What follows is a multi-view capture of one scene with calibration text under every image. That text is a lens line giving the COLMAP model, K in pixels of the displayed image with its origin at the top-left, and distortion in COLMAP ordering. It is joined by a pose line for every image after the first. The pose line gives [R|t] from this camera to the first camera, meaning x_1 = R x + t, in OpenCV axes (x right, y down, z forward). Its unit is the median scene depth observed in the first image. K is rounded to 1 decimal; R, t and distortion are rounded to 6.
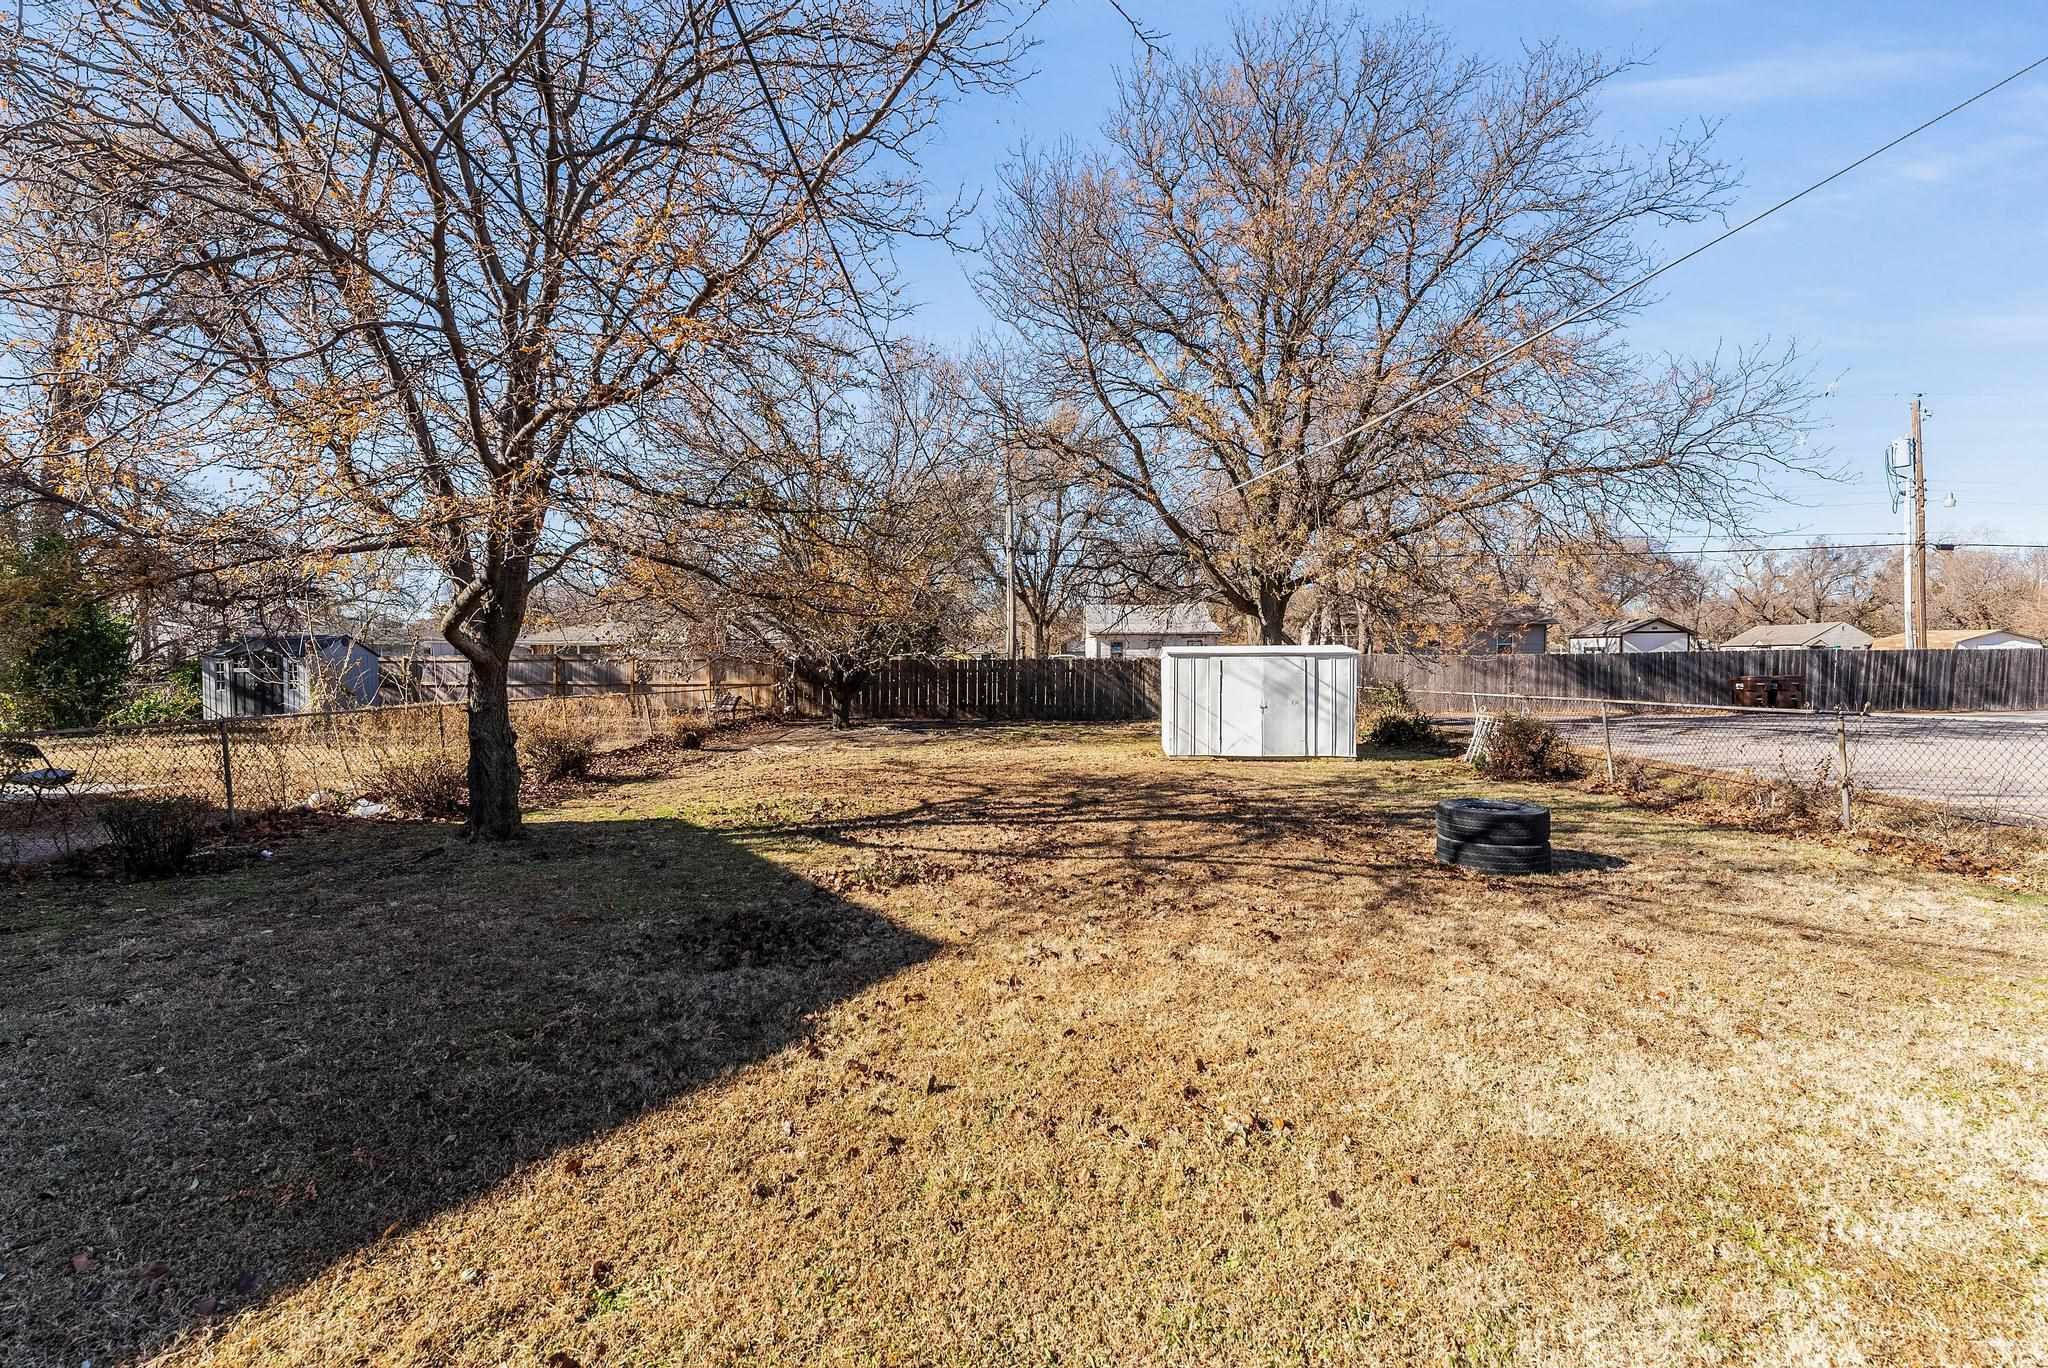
lens RADIAL K [[870.9, 0, 1024.6], [0, 870.9, 671.3], [0, 0, 1]] dist [0.004913, 0.000247]
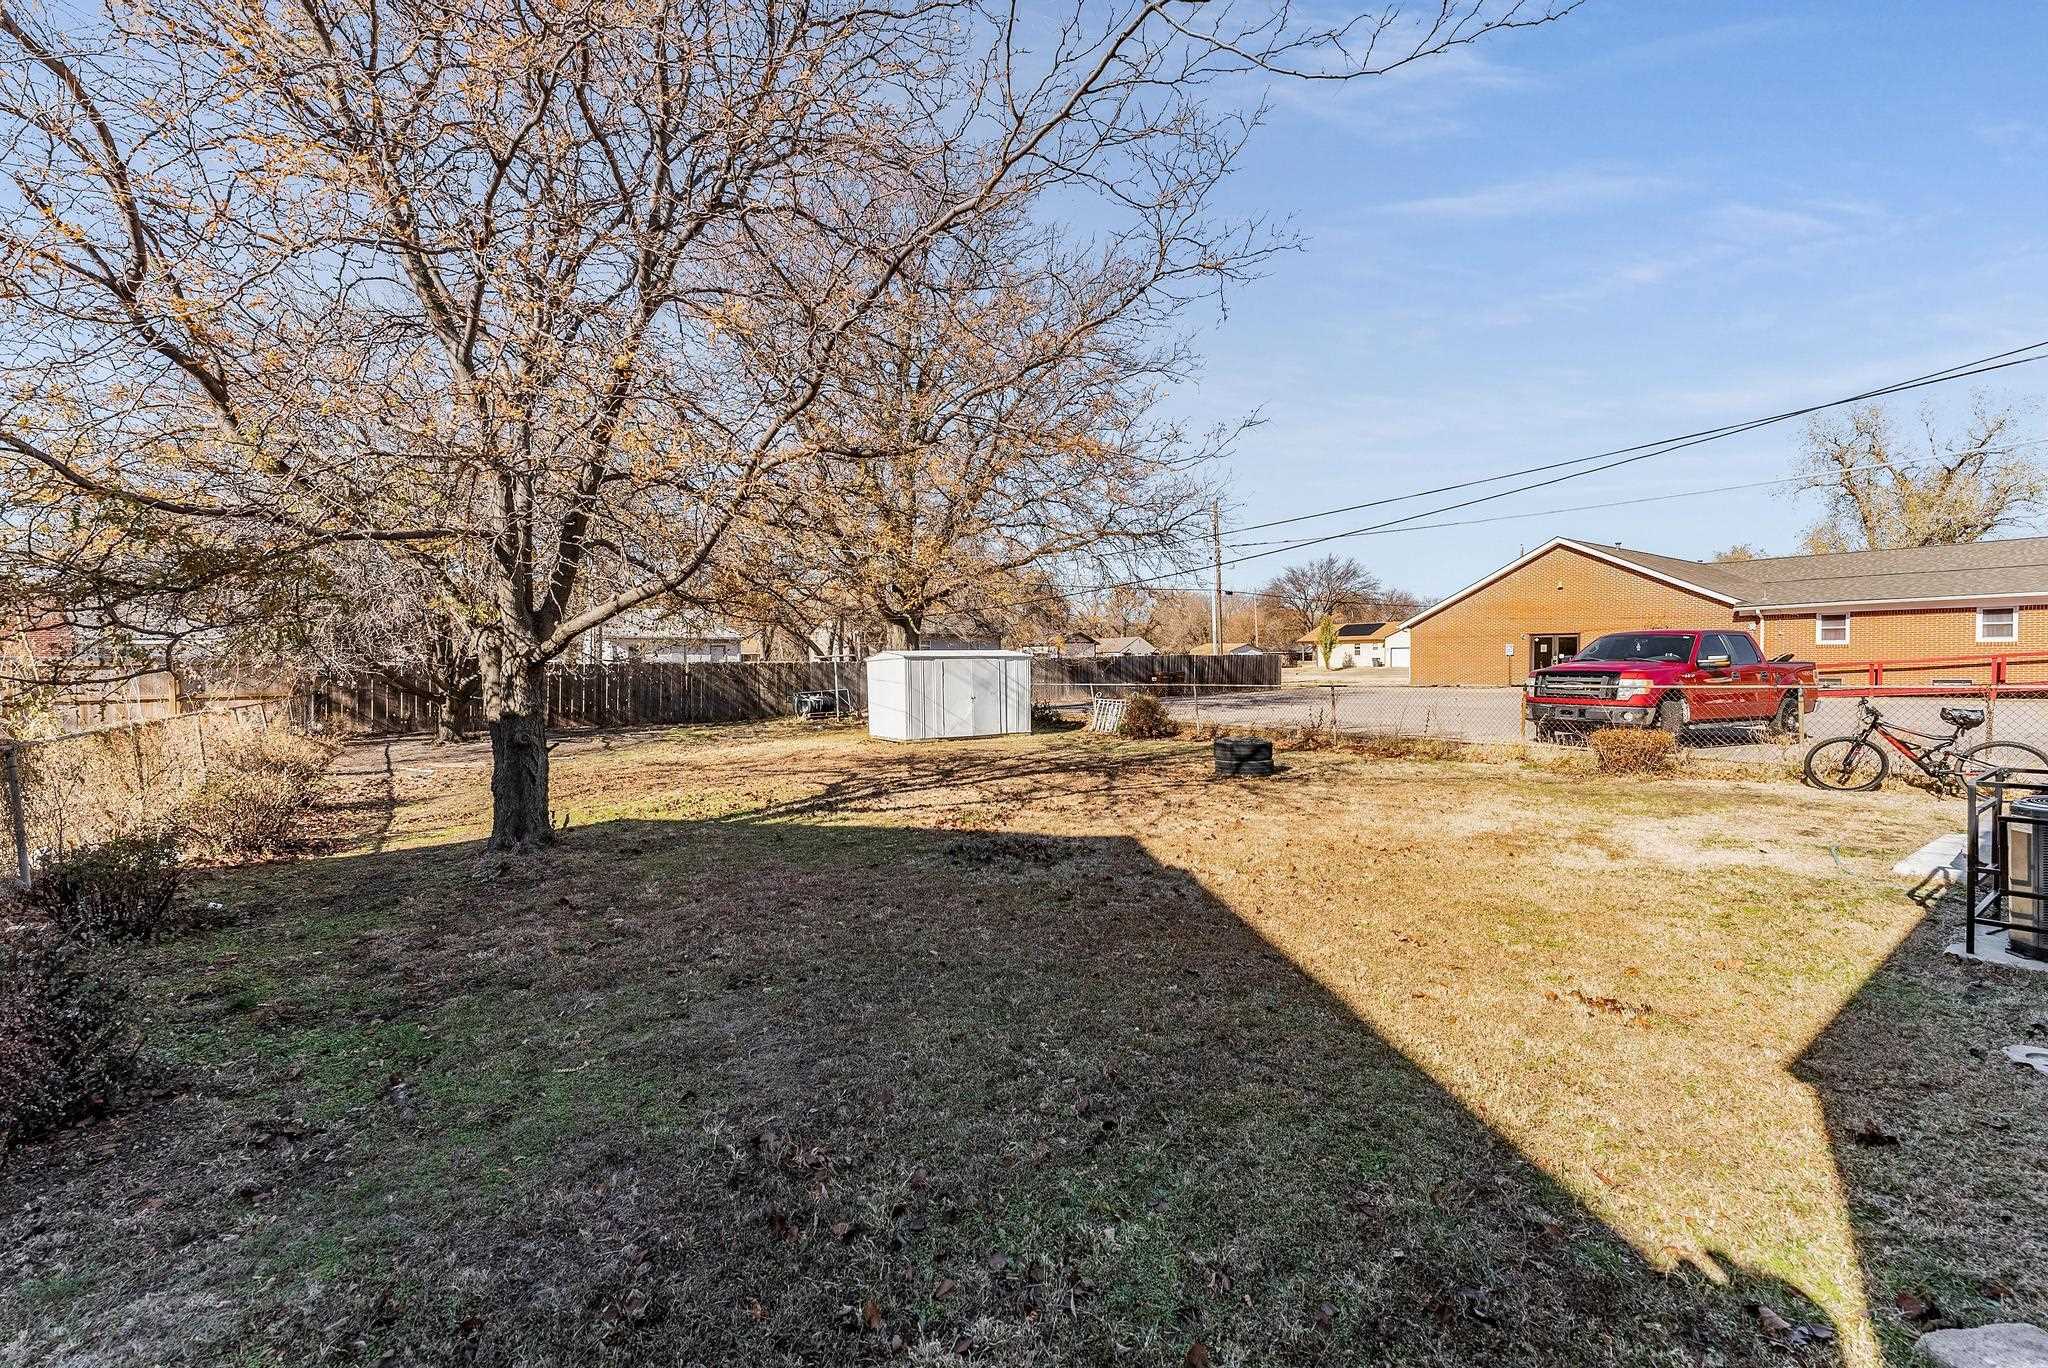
lens RADIAL K [[845.0, 0, 1025.0], [0, 845.0, 676.0], [0, 0, 1]] dist [0.009171, 0.000356]
pose [[0.792212, -0.012944, 0.610109, -0.416358], [0.012938, 0.999907, 0.004414, 0.003588], [-0.610109, 0.004396, 0.792306, -0.044167]]
